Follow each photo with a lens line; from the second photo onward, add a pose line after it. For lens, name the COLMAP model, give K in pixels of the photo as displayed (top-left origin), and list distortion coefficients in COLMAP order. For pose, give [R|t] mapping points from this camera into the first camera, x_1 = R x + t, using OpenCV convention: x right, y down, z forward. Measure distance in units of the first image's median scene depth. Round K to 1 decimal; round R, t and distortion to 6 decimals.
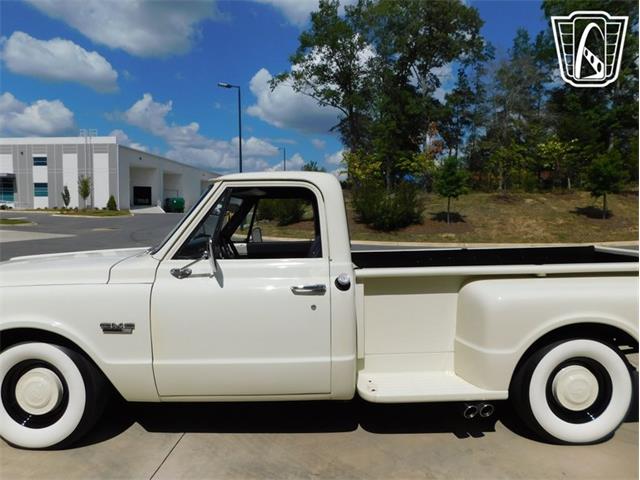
lens RADIAL K [[424.2, 0, 318.9], [0, 424.2, 238.3], [0, 0, 1]] dist [-0.061698, 0.046447]
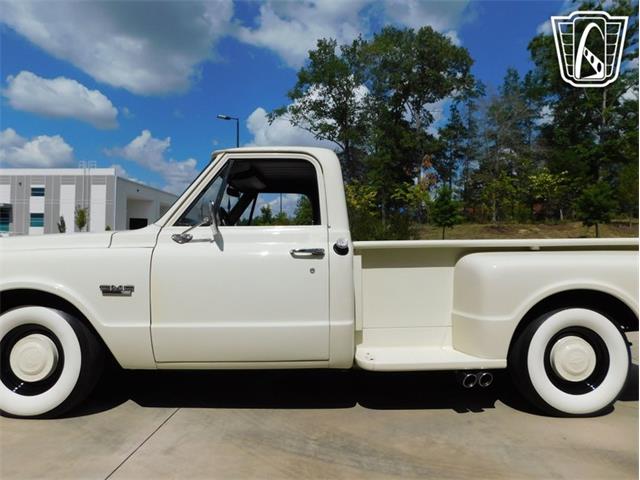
lens RADIAL K [[424.2, 0, 318.9], [0, 424.2, 238.3], [0, 0, 1]] dist [-0.061698, 0.046447]
pose [[0.999924, 0.006591, 0.010445, -0.000619], [-0.005685, 0.996405, -0.084521, 0.012878], [-0.010965, 0.084456, 0.996367, -0.001275]]
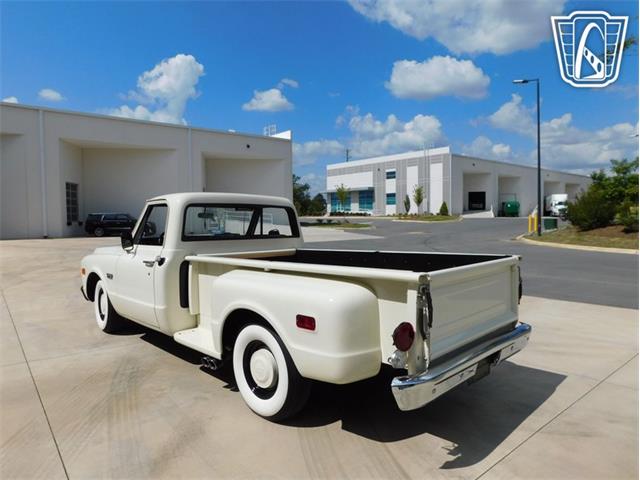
lens RADIAL K [[422.5, 0, 317.8], [0, 422.5, 258.0], [0, 0, 1]] dist [-0.026241, 0.000015]
pose [[0.685222, 0.057459, -0.726064, 0.126074], [-0.031629, 0.998290, 0.049153, -0.000521], [0.727647, -0.010716, 0.685868, 0.025409]]
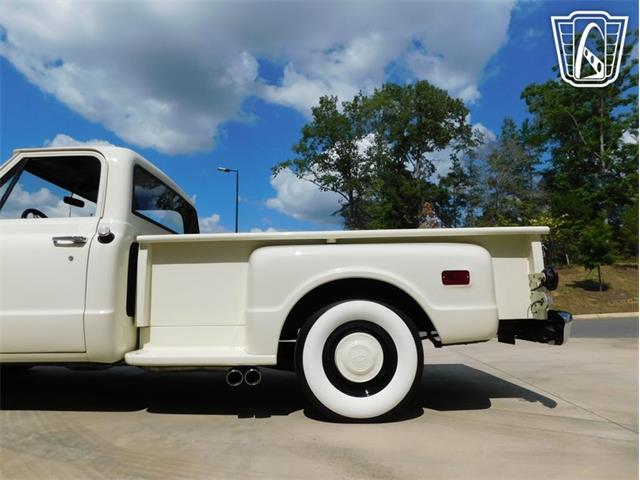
lens RADIAL K [[424.2, 0, 318.9], [0, 424.2, 238.3], [0, 0, 1]] dist [-0.061698, 0.046447]
pose [[0.999174, -0.007995, -0.039838, 0.046235], [-0.000591, 0.977485, -0.211004, 0.024434], [0.040628, 0.210853, 0.976673, 0.003336]]
